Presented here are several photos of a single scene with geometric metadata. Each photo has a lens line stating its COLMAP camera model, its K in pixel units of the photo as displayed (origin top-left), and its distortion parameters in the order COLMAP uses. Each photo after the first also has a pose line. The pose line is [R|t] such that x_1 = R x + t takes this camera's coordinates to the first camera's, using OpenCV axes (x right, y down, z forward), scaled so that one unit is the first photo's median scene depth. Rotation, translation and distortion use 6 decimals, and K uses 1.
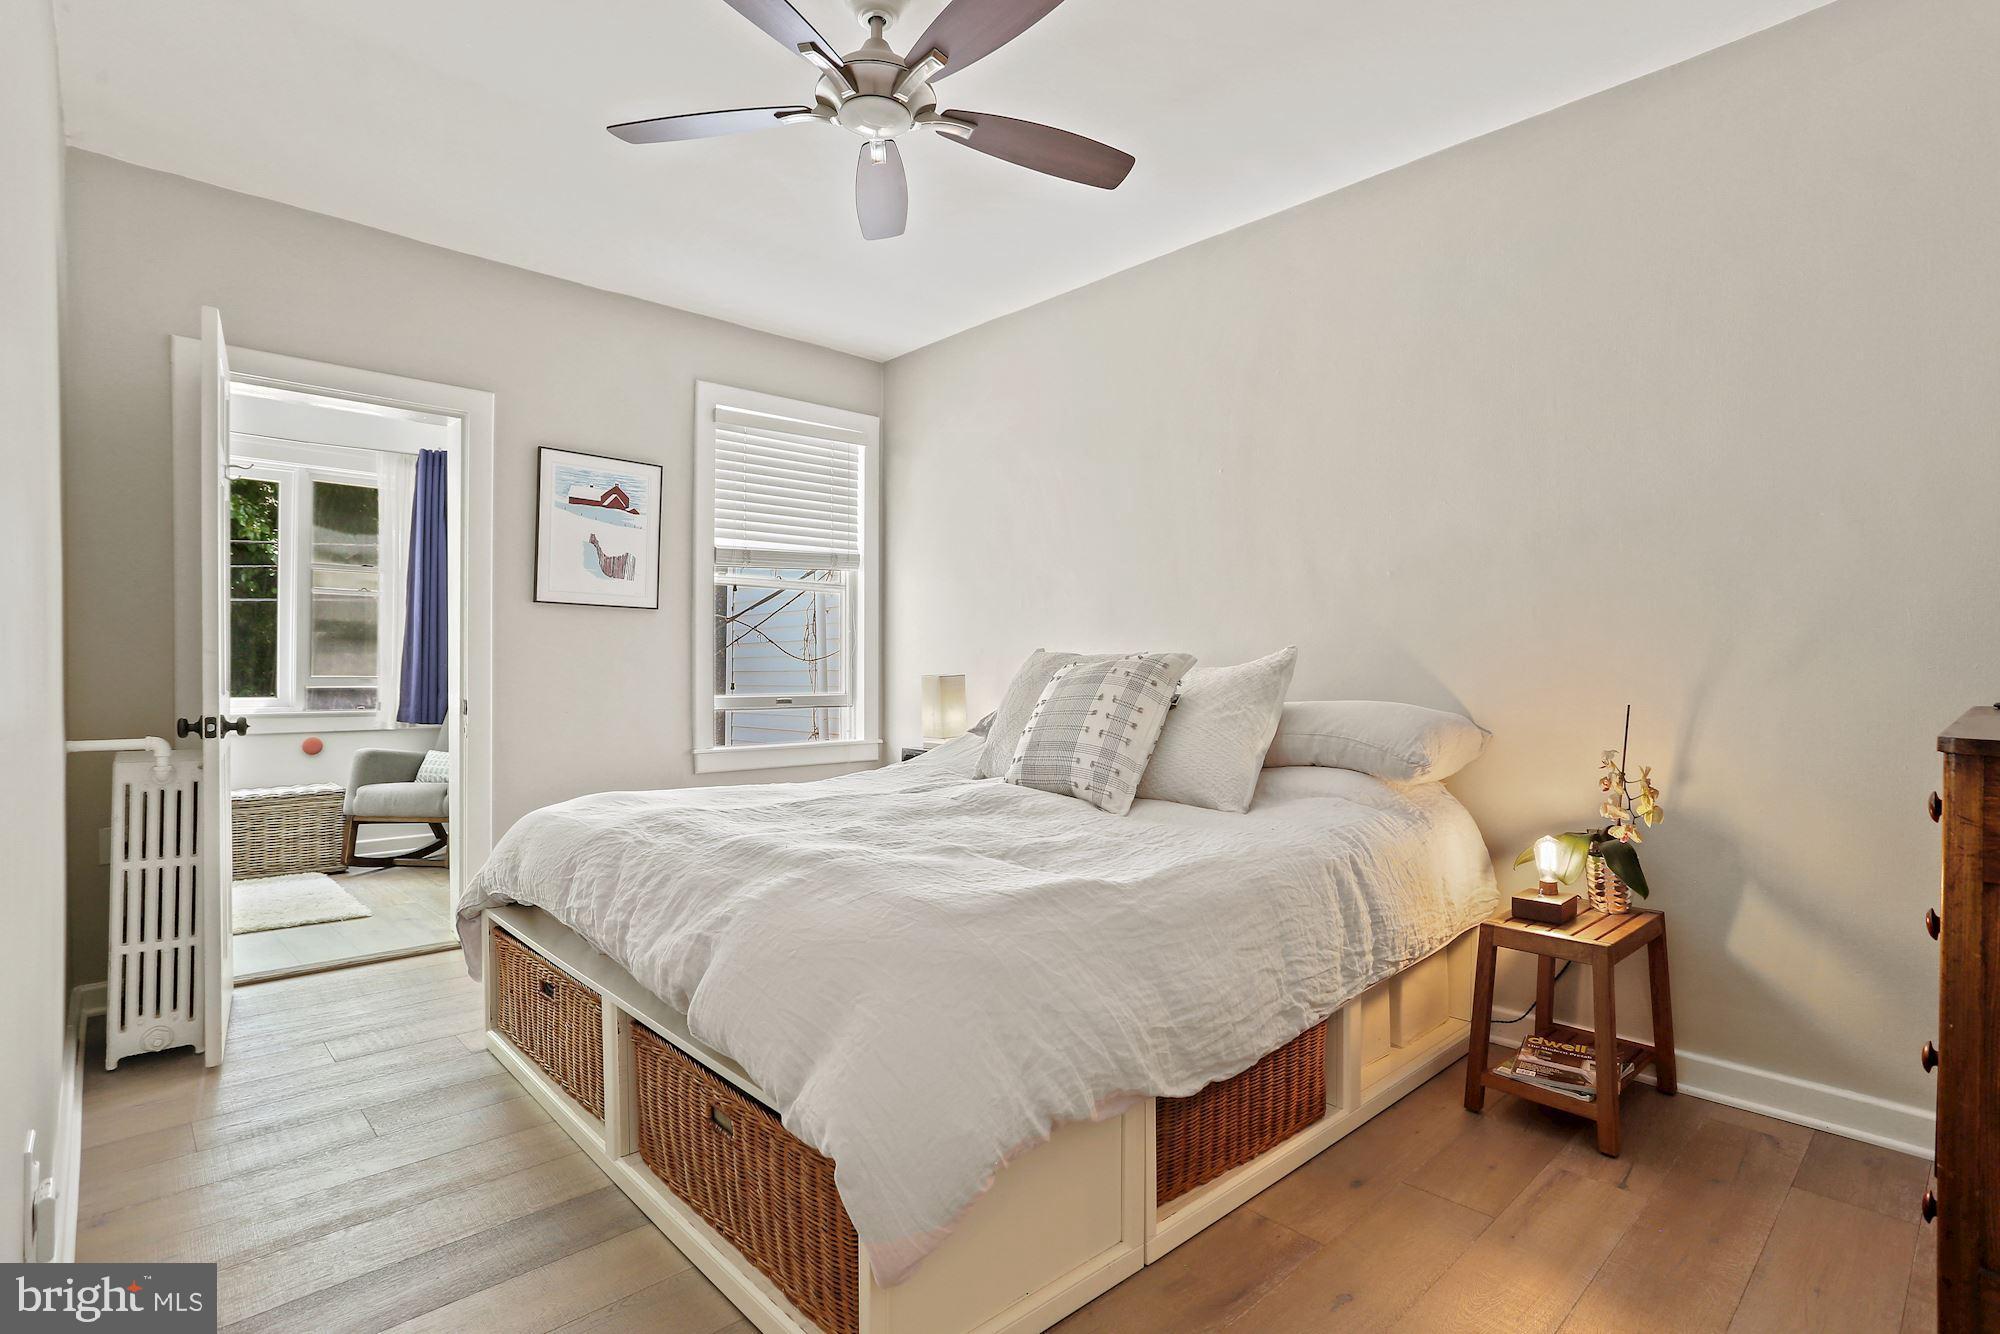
lens RADIAL K [[974.6, 0, 1000.0], [0, 974.6, 667.0], [0, 0, 1]] dist [-0.031851, 0.017759]
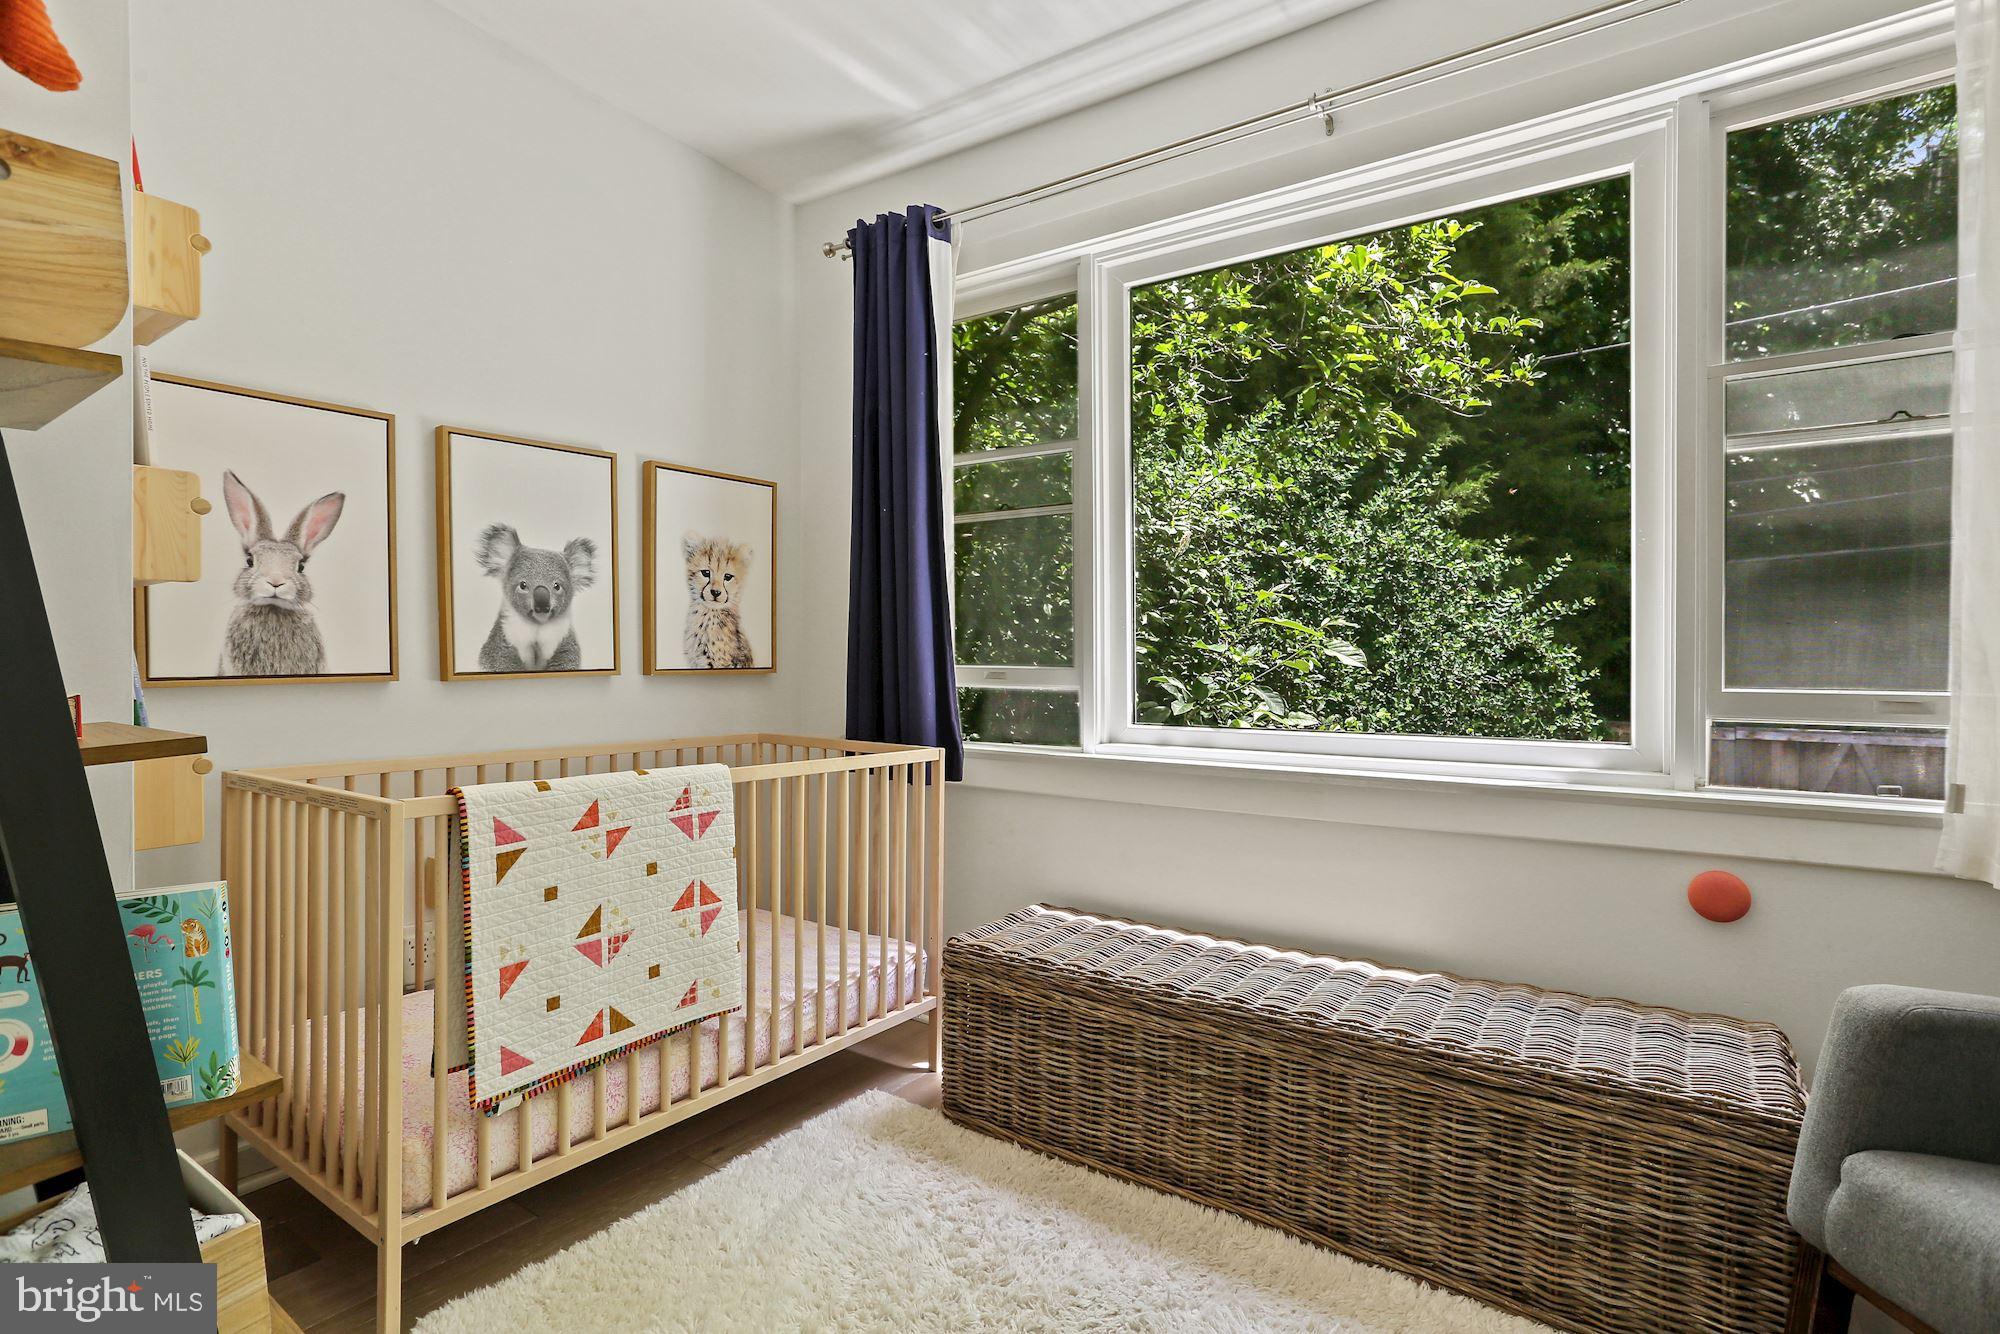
lens RADIAL K [[974.6, 0, 1000.0], [0, 974.6, 667.0], [0, 0, 1]] dist [-0.031851, 0.017759]
pose [[0.207089, -0.005443, -0.978307, -0.433837], [-0.002574, 0.999978, -0.006109, 0.003849], [0.978319, 0.003783, 0.207070, 0.679822]]
